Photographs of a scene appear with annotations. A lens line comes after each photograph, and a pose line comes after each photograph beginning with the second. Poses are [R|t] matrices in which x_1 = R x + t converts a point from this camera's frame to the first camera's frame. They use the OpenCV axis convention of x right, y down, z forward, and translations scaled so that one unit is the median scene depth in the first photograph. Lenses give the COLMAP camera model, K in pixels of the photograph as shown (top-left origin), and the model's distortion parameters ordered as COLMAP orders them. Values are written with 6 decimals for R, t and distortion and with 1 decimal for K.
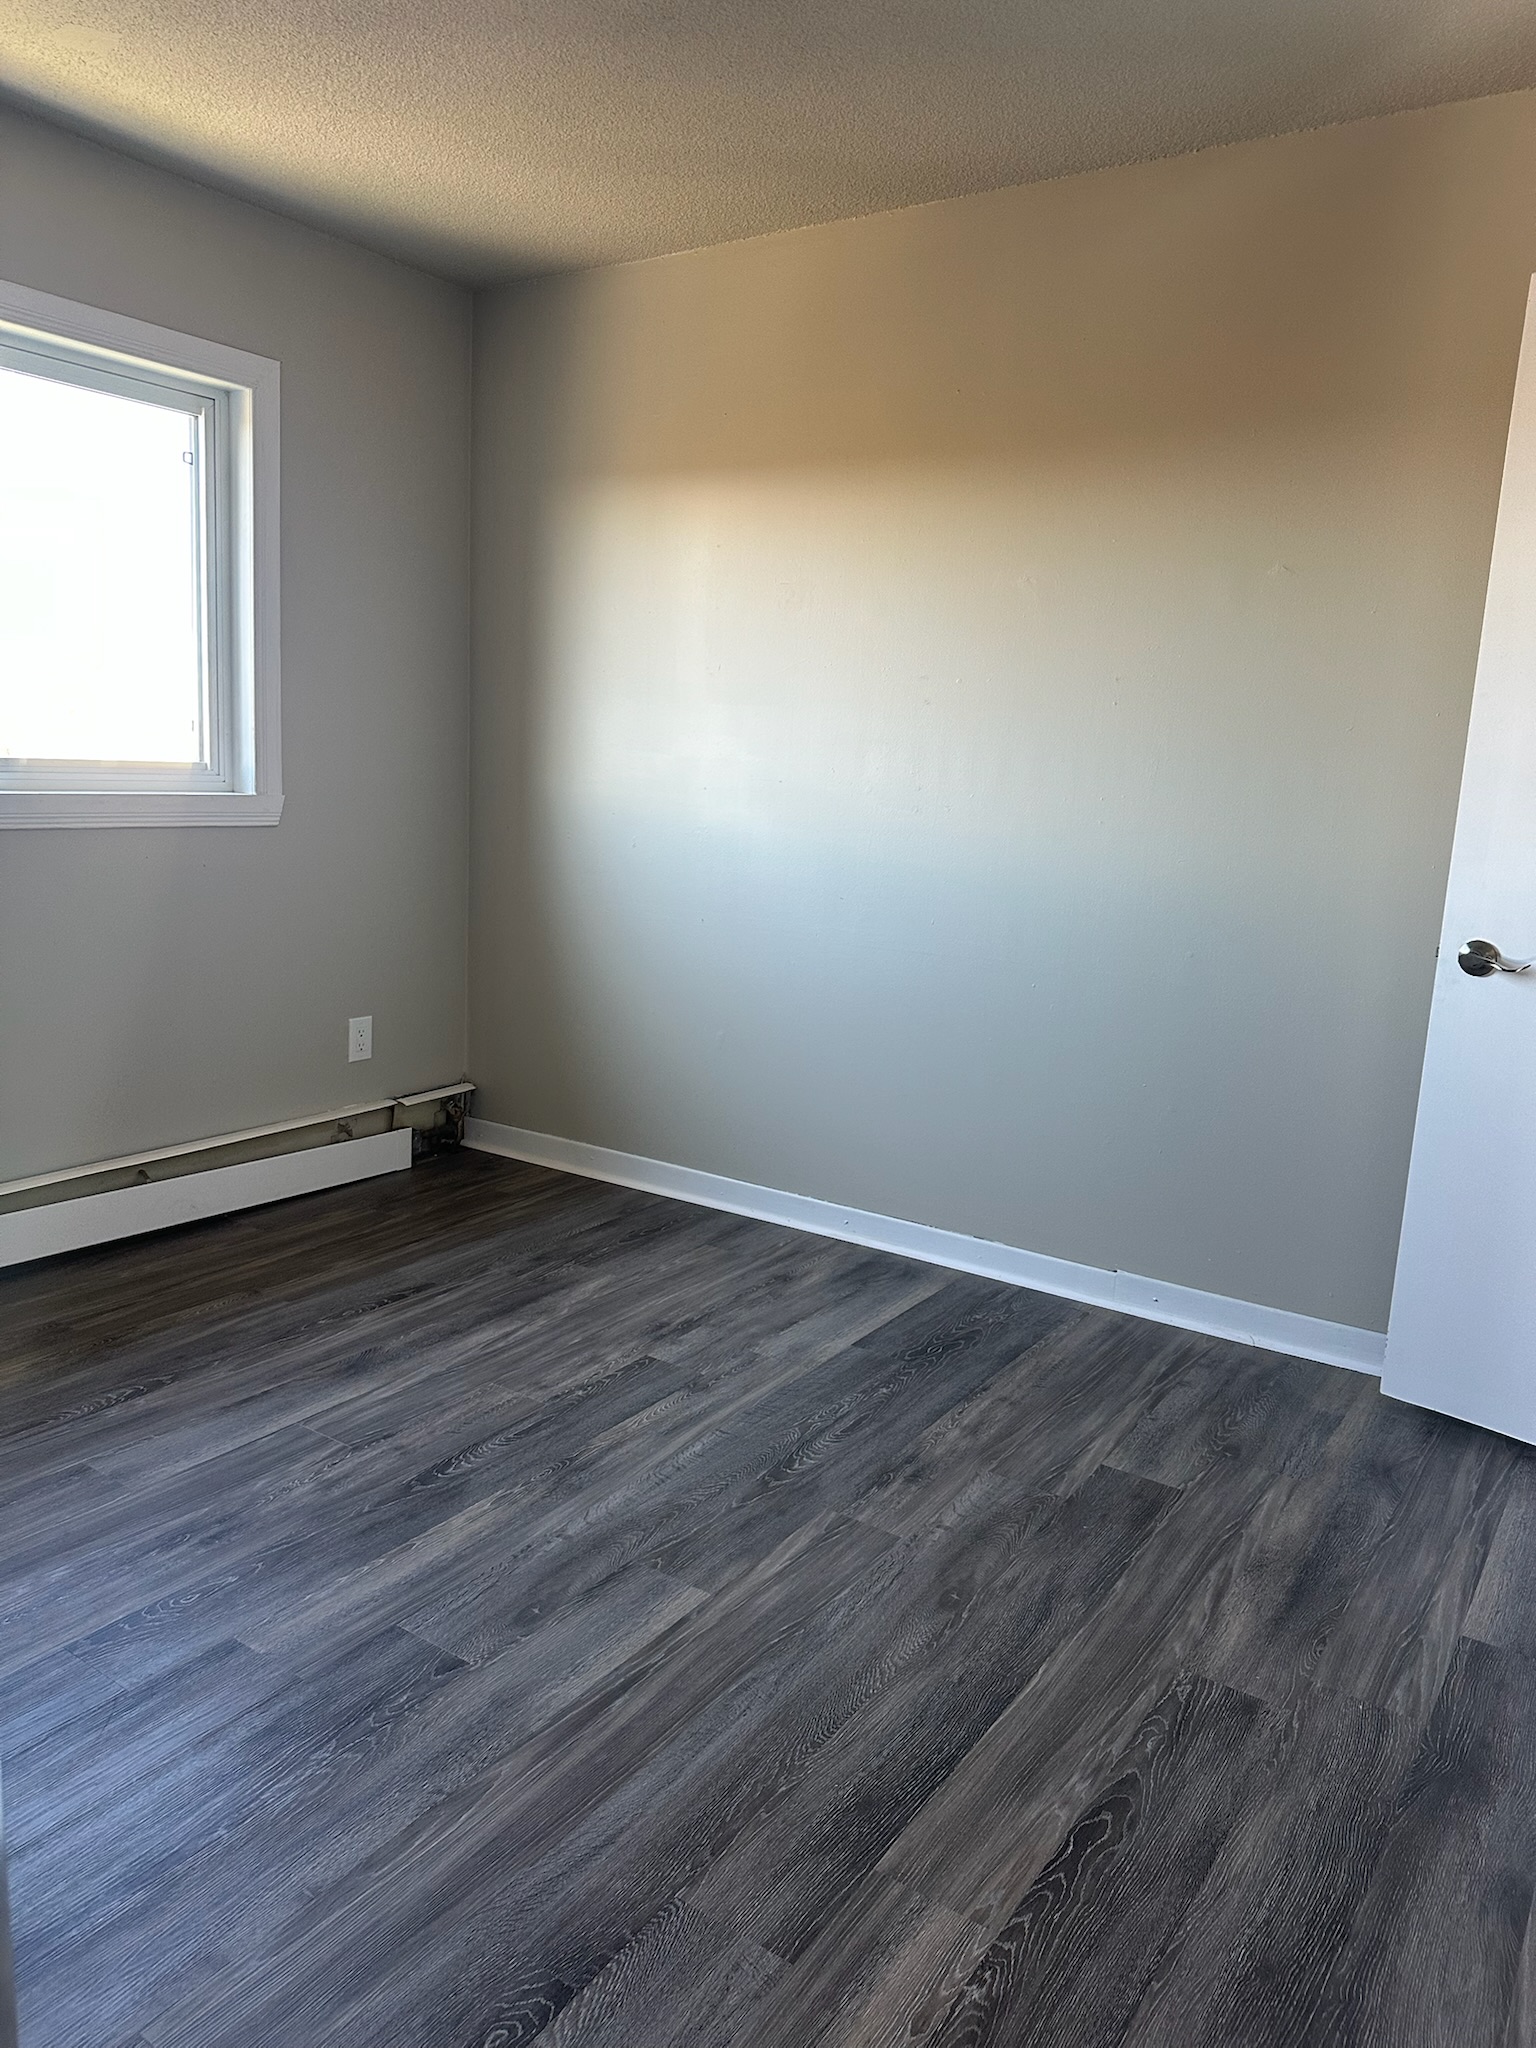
lens RADIAL K [[1462.9, 0, 760.1], [0, 1462.9, 1017.9], [0, 0, 1]] dist [0.142186, -0.144414]
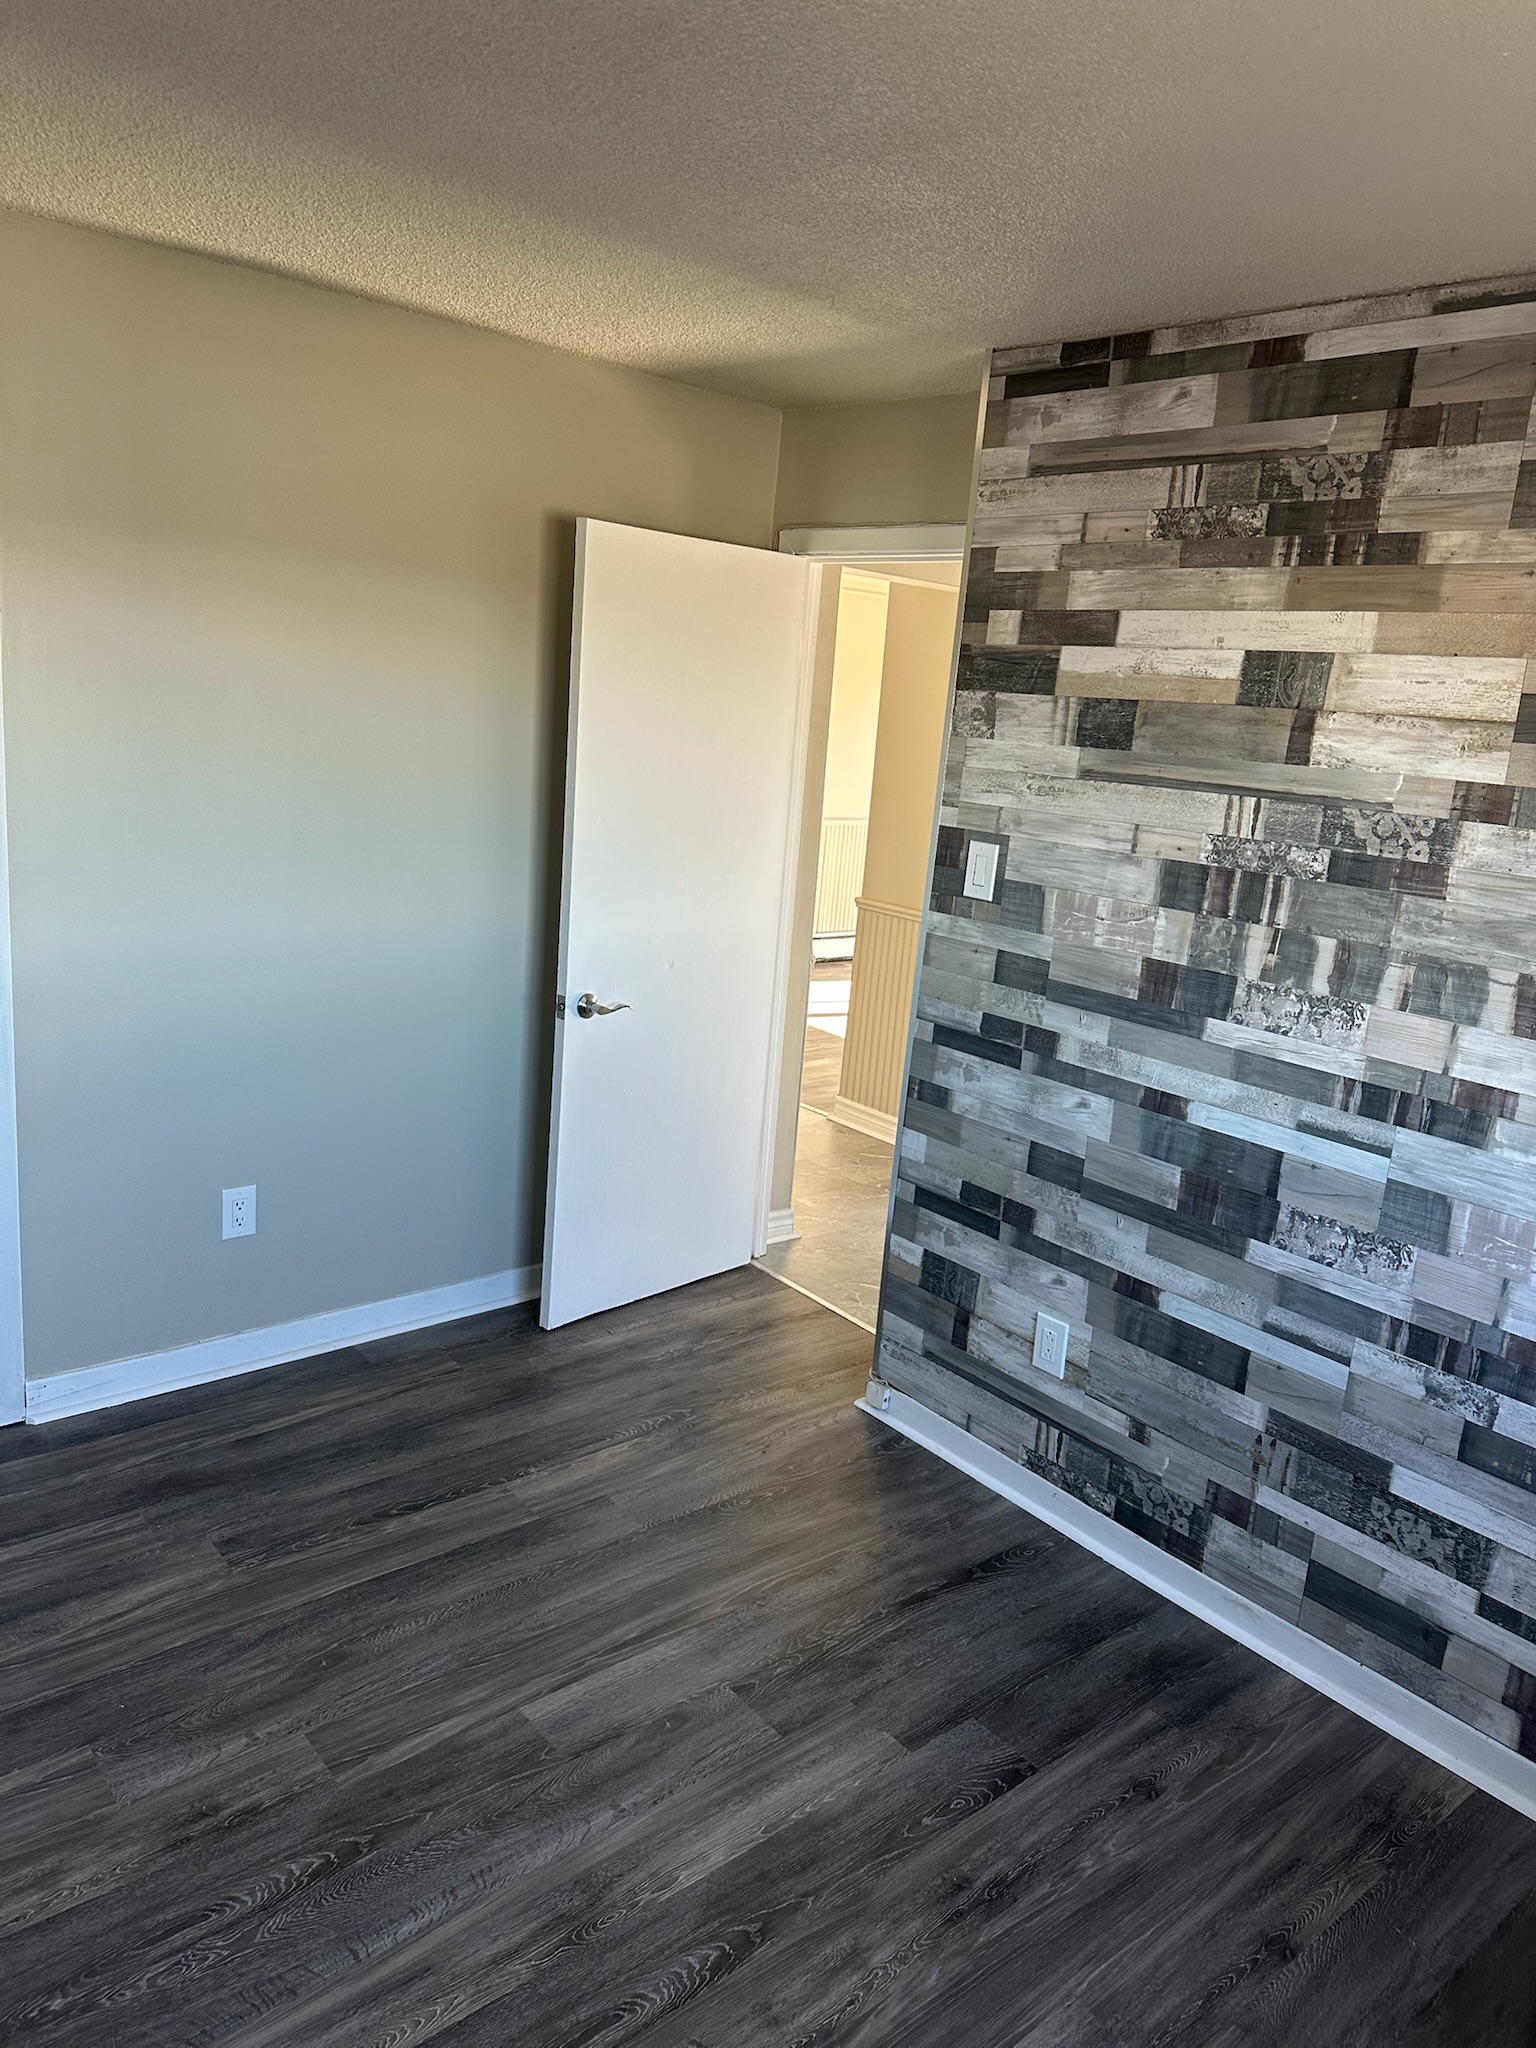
lens RADIAL K [[1462.9, 0, 760.1], [0, 1462.9, 1017.9], [0, 0, 1]] dist [0.142186, -0.144414]
pose [[-0.956597, -0.173208, 0.234352, -0.372412], [-0.068520, 0.915333, 0.396826, -0.547869], [-0.283243, 0.363545, -0.887473, 1.700433]]
